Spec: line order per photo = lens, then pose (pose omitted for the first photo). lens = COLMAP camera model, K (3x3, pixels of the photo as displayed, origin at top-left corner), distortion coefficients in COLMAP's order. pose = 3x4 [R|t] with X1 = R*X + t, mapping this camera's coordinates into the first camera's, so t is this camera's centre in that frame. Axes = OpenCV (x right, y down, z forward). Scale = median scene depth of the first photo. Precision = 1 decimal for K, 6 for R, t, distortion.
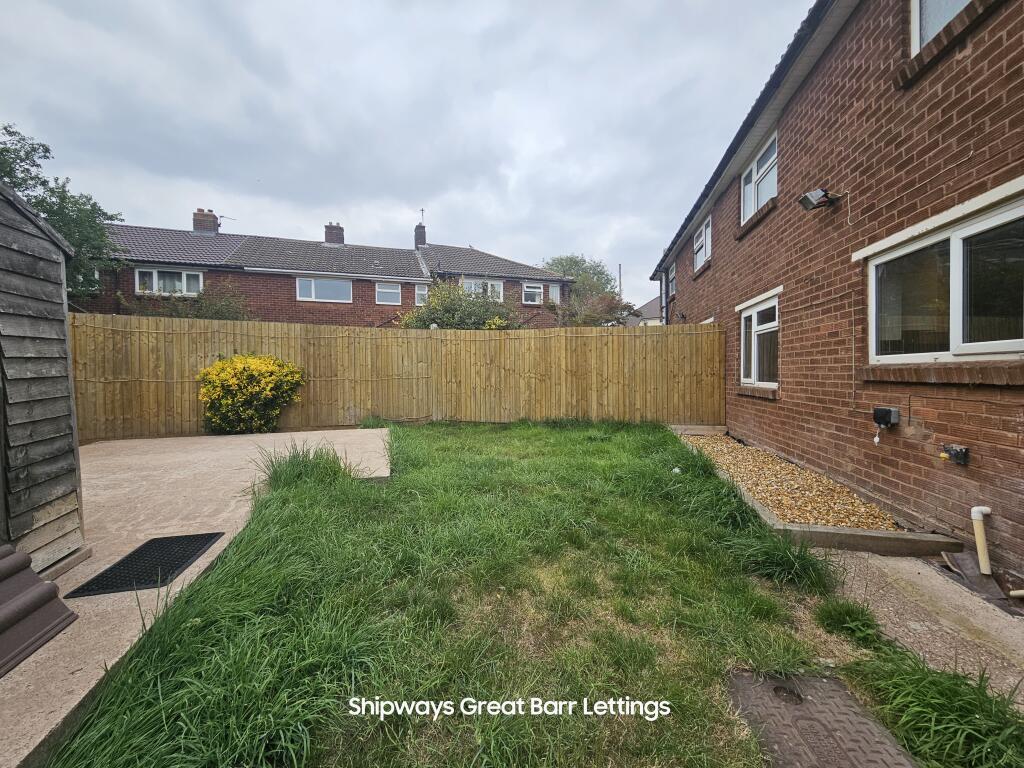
lens RADIAL K [[426.5, 0, 506.7], [0, 426.5, 380.0], [0, 0, 1]] dist [-0.000689, -0.000226]
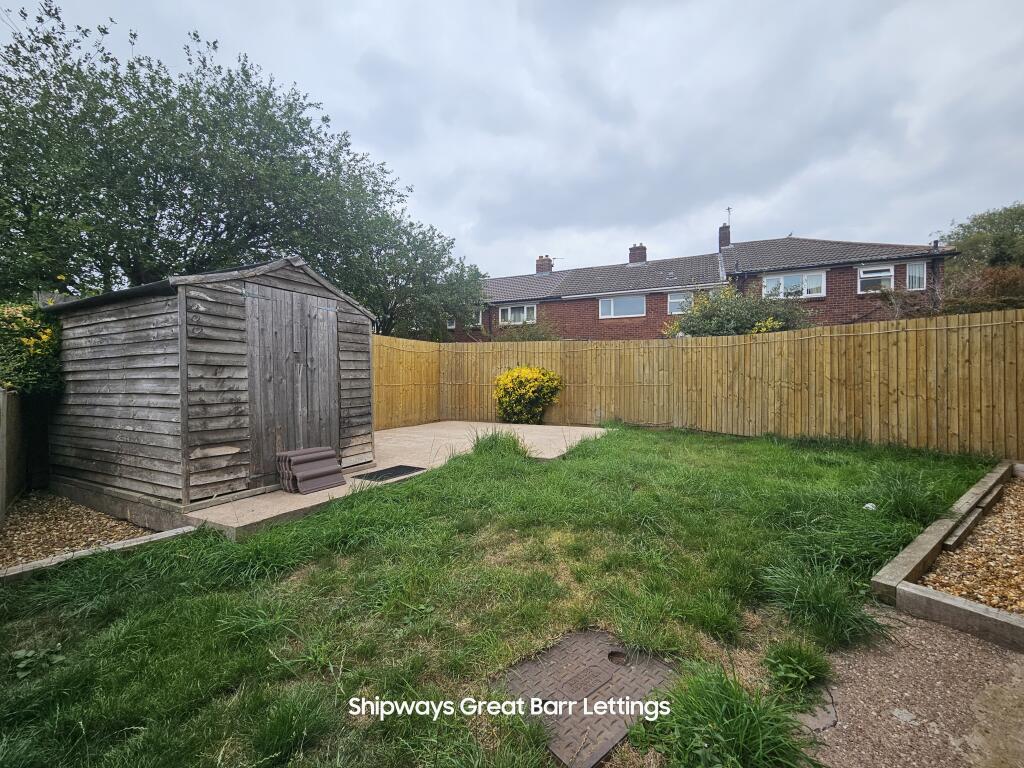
lens RADIAL K [[426.5, 0, 506.7], [0, 426.5, 380.0], [0, 0, 1]] dist [-0.000689, -0.000226]
pose [[0.713911, 0.005358, -0.700216, 0.263758], [-0.021209, 0.999677, -0.013974, 0.004433], [0.699915, 0.024827, 0.713794, -0.008122]]
